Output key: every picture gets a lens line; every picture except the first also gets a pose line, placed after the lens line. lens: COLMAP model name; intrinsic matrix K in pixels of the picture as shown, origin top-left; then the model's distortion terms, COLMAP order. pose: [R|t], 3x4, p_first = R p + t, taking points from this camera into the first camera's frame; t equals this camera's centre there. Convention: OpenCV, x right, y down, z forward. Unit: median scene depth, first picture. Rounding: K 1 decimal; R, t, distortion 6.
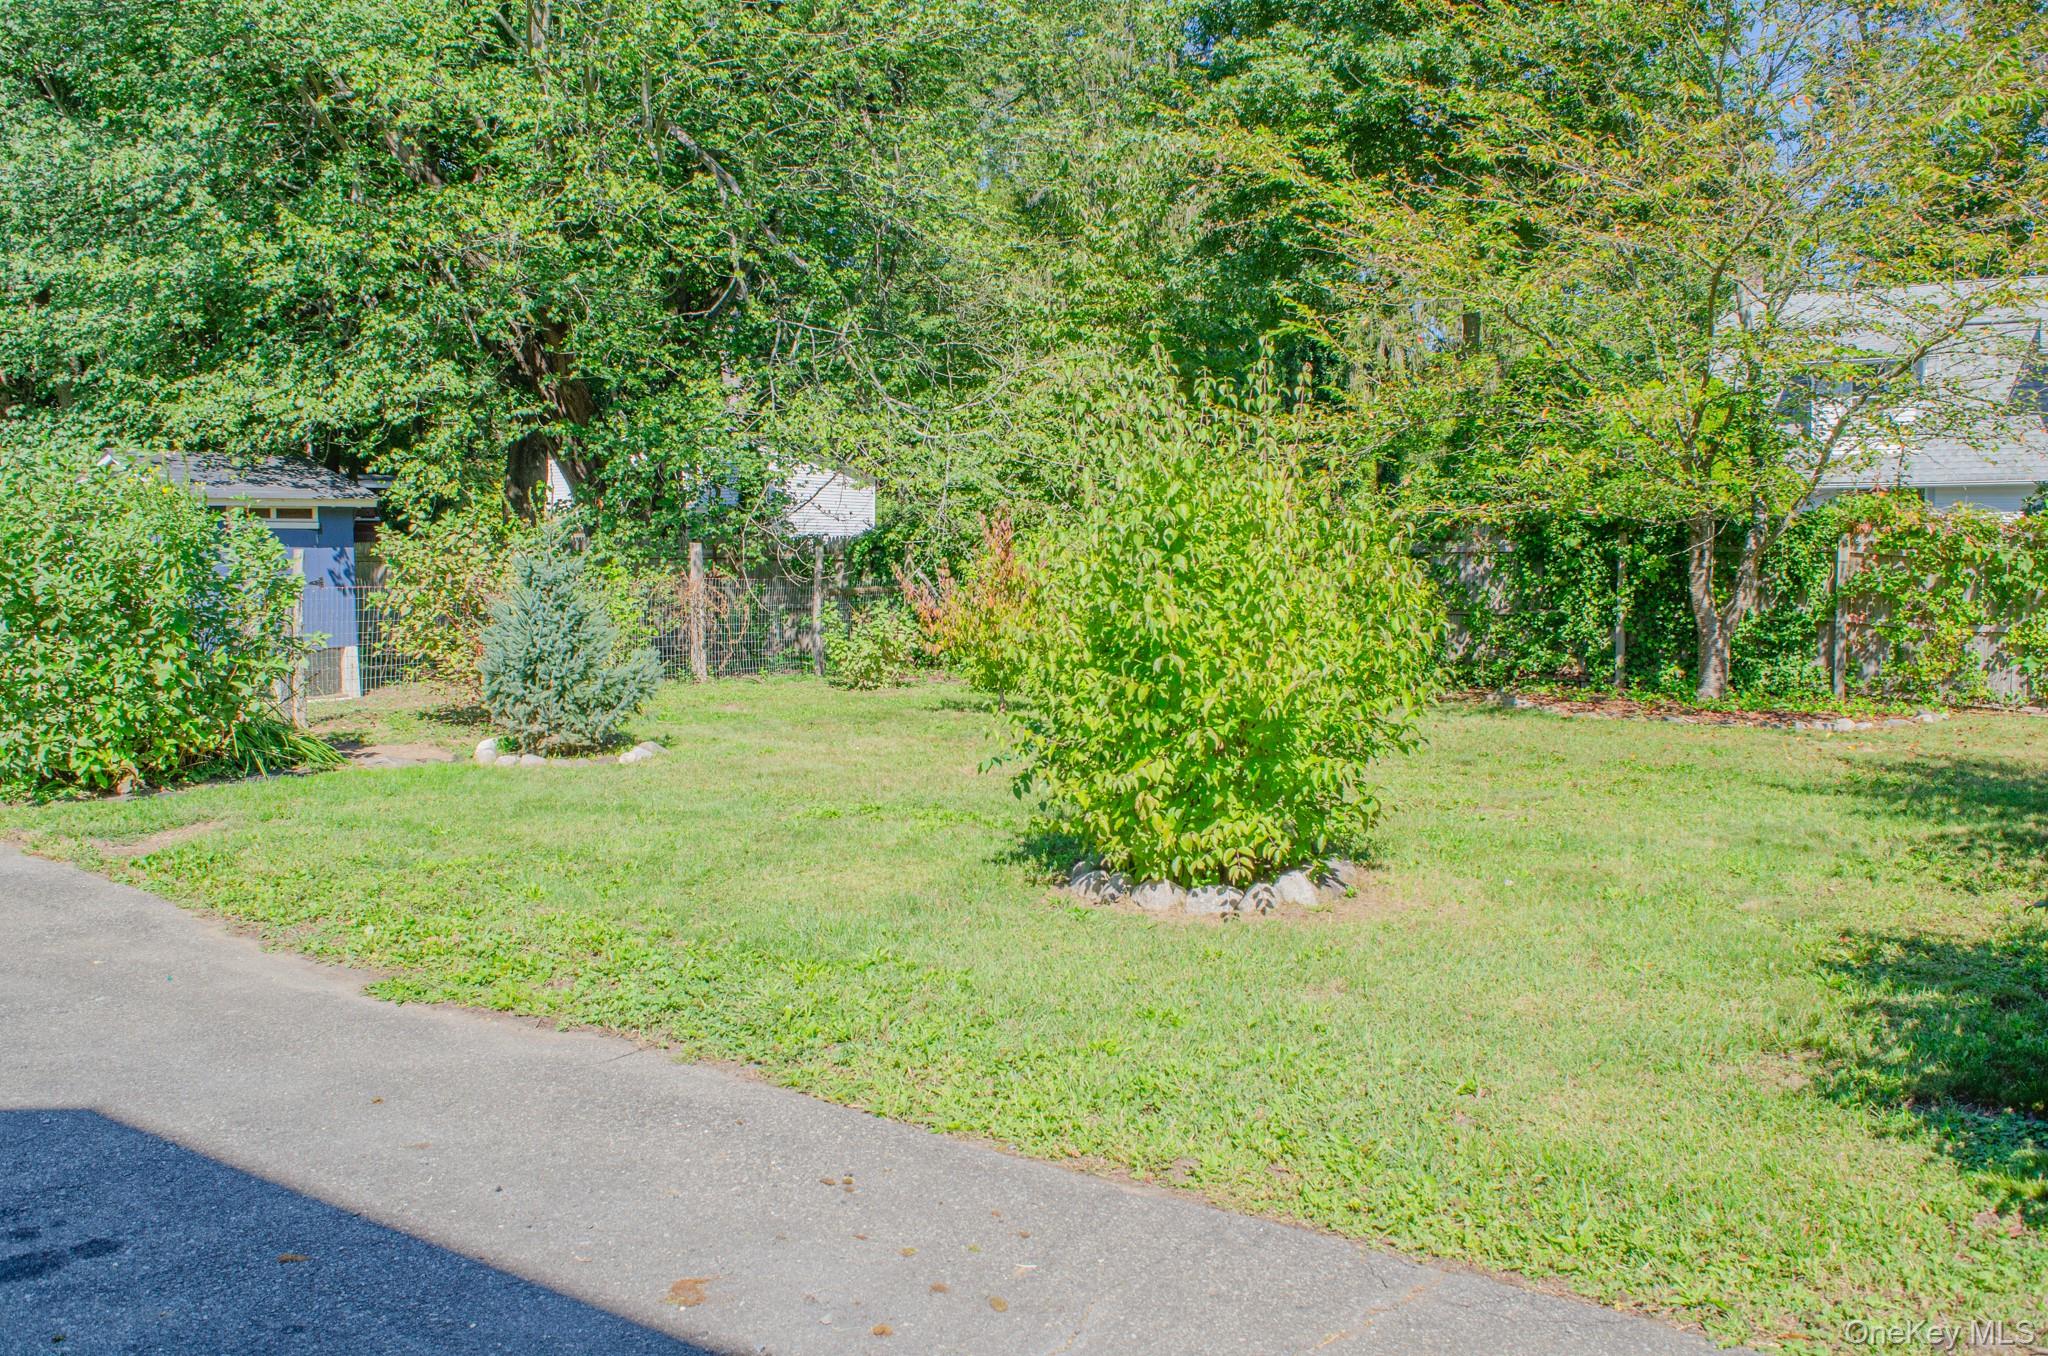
lens RADIAL K [[1596.2, 0, 1021.1], [0, 1596.2, 695.2], [0, 0, 1]] dist [-0.094238, 0.018158]
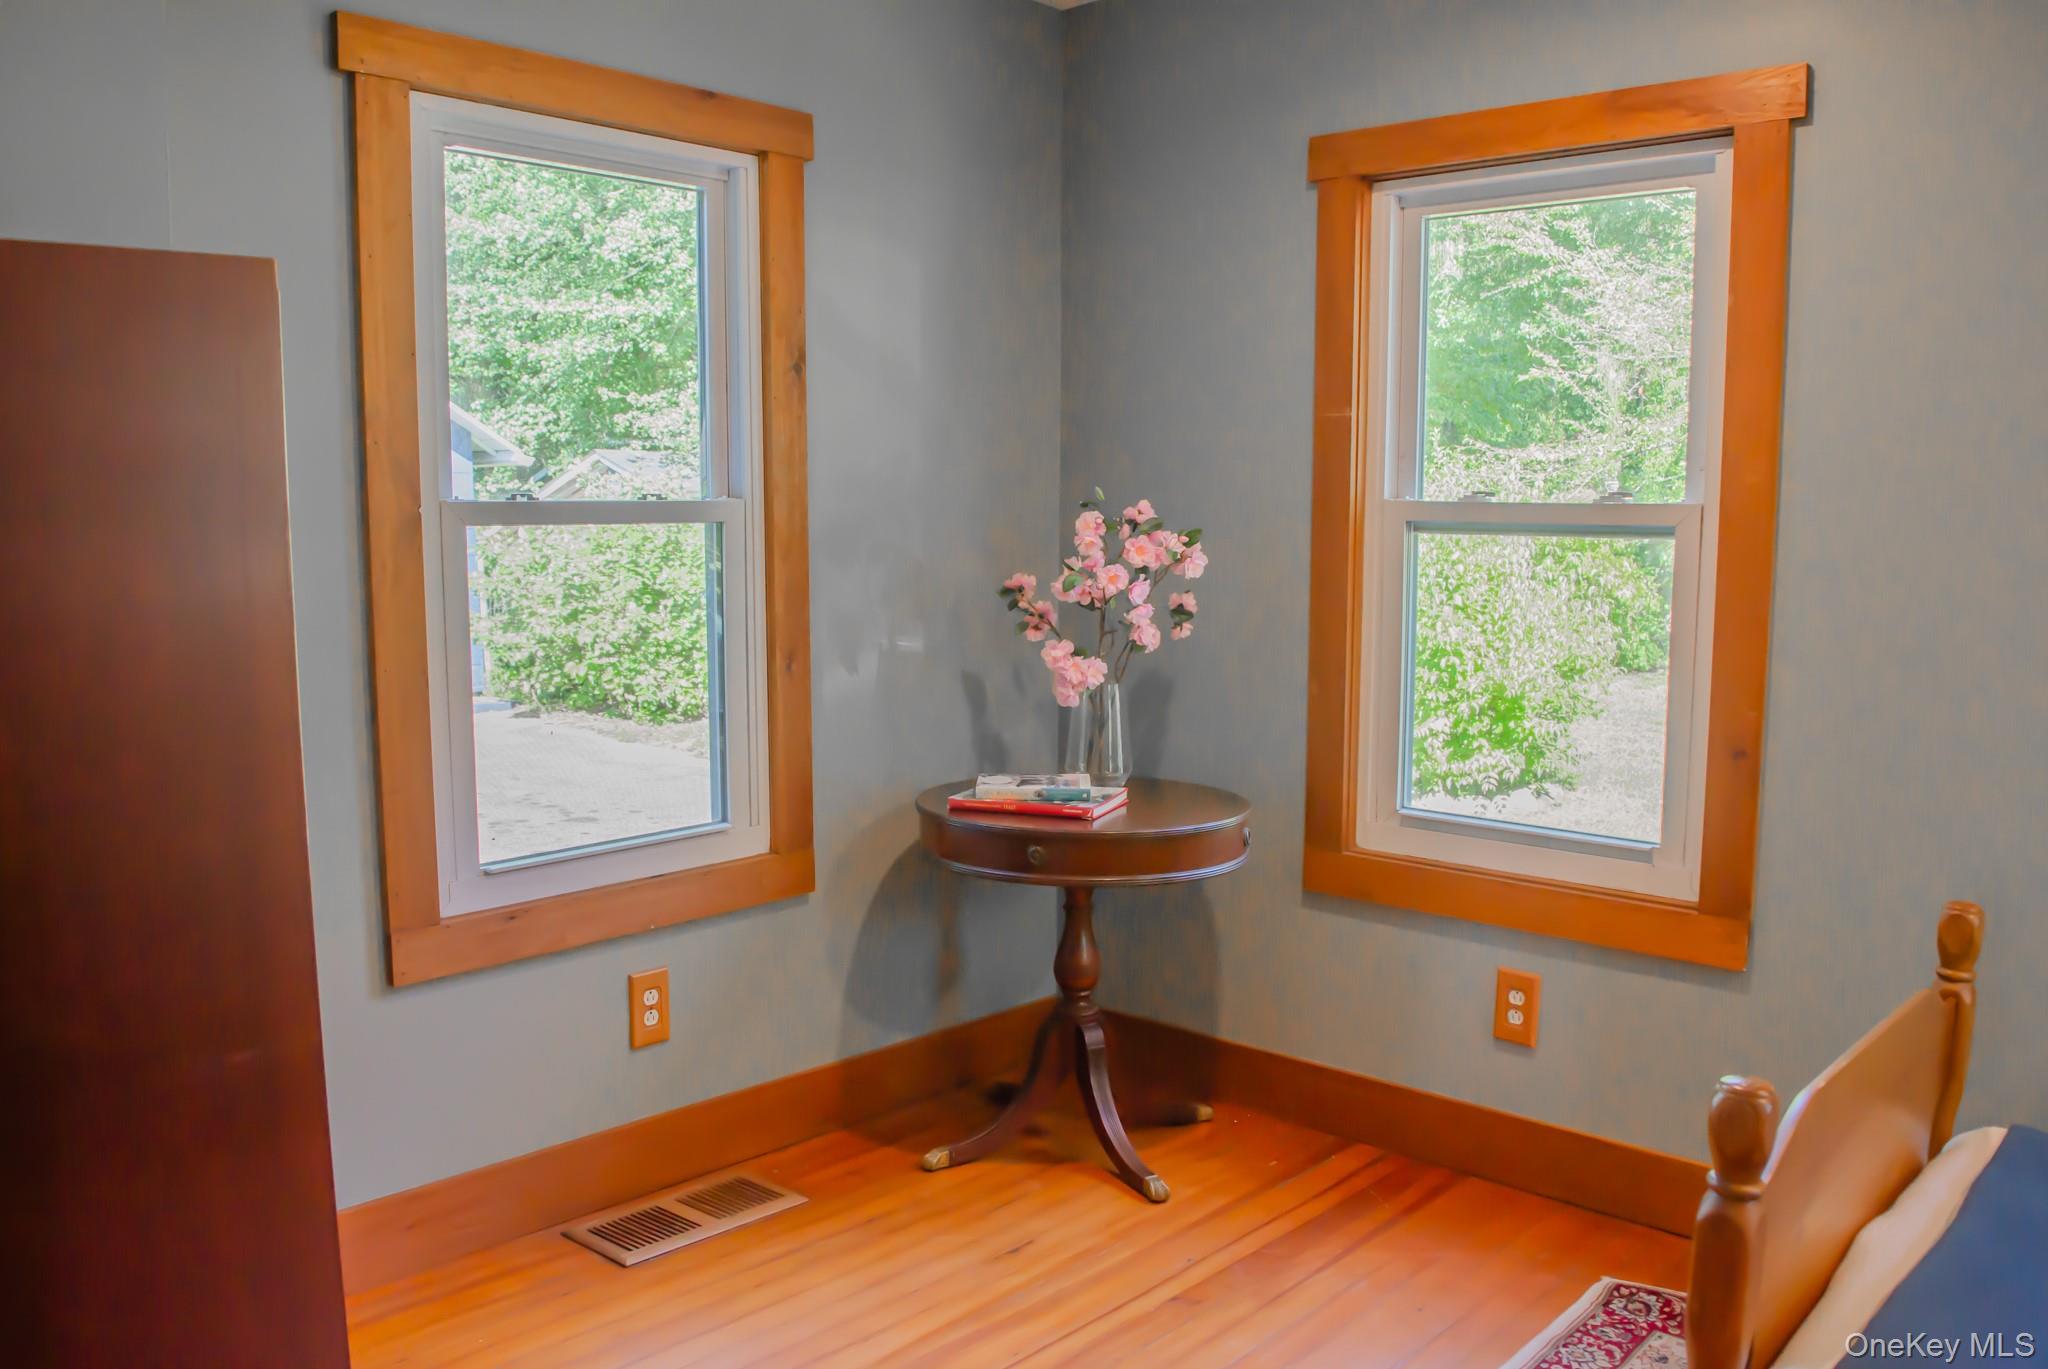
lens RADIAL K [[1603.9, 0, 1025.8], [0, 1603.9, 695.6], [0, 0, 1]] dist [-0.094339, 0.001978]
pose [[0.989401, 0.027869, -0.142506, -0.104644], [-0.022432, 0.998963, 0.039616, -0.038787], [0.143463, -0.035999, 0.989001, -0.696974]]
